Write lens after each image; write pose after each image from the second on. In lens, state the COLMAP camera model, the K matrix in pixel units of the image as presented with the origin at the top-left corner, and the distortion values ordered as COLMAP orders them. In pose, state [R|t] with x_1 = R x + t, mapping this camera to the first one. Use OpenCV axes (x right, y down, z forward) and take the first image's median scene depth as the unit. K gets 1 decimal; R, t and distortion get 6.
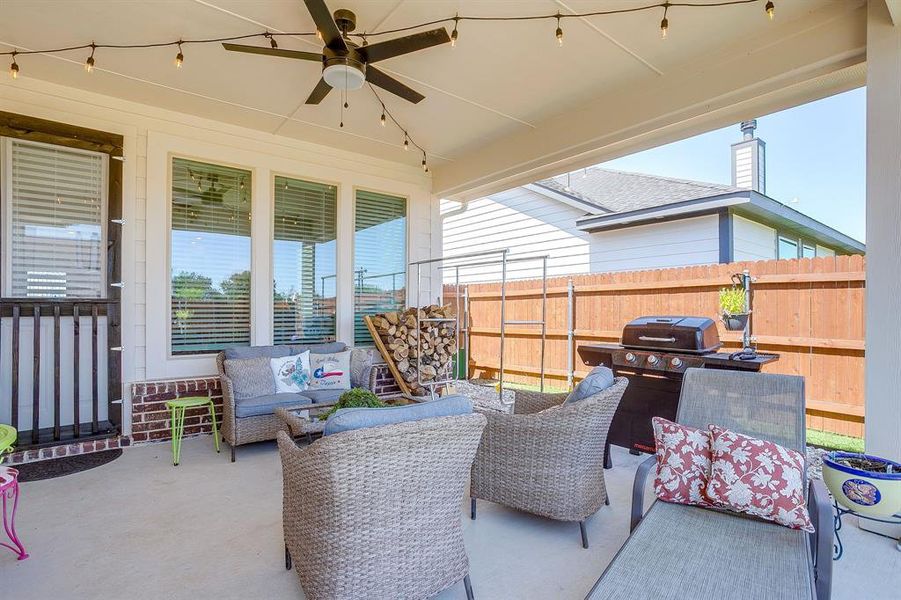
lens RADIAL K [[434.8, 0, 441.7], [0, 434.8, 307.1], [0, 0, 1]] dist [-0.059689, 0.029983]
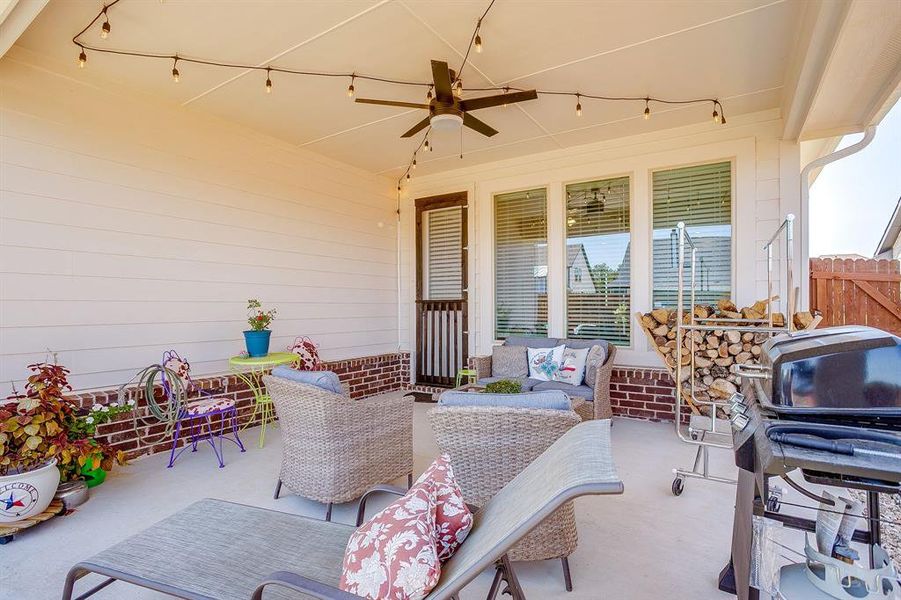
lens RADIAL K [[434.8, 0, 441.7], [0, 434.8, 307.1], [0, 0, 1]] dist [-0.059689, 0.029983]
pose [[0.333827, 0.005995, -0.942615, 0.564677], [0.016879, 0.999781, 0.012336, -0.010575], [0.942483, -0.020029, 0.333652, 0.331153]]
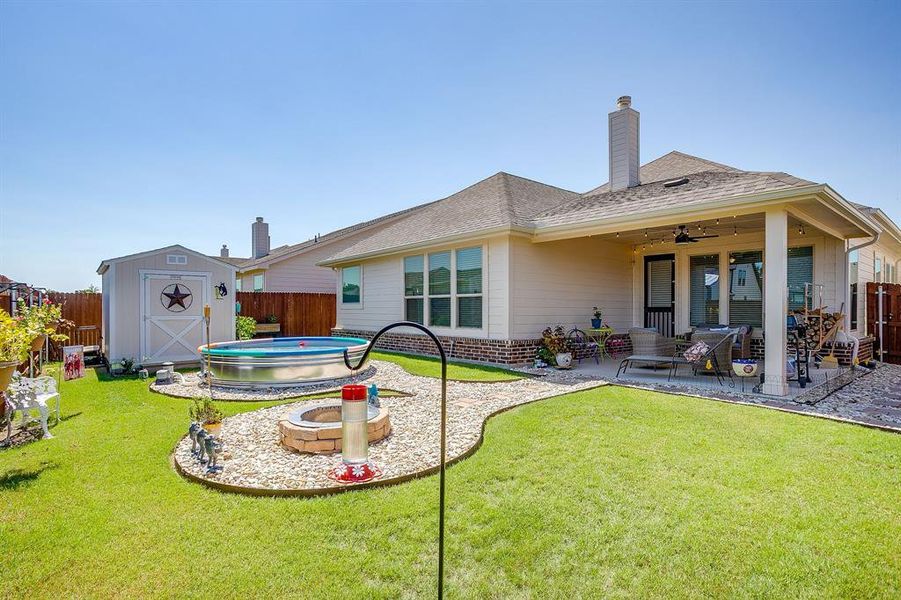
lens RADIAL K [[434.8, 0, 441.7], [0, 434.8, 307.1], [0, 0, 1]] dist [-0.059689, 0.029983]
pose [[0.028168, 0.001610, -0.999602, 1.945257], [0.012127, 0.999925, 0.001952, -0.036238], [0.999530, -0.012177, 0.028146, -0.660132]]
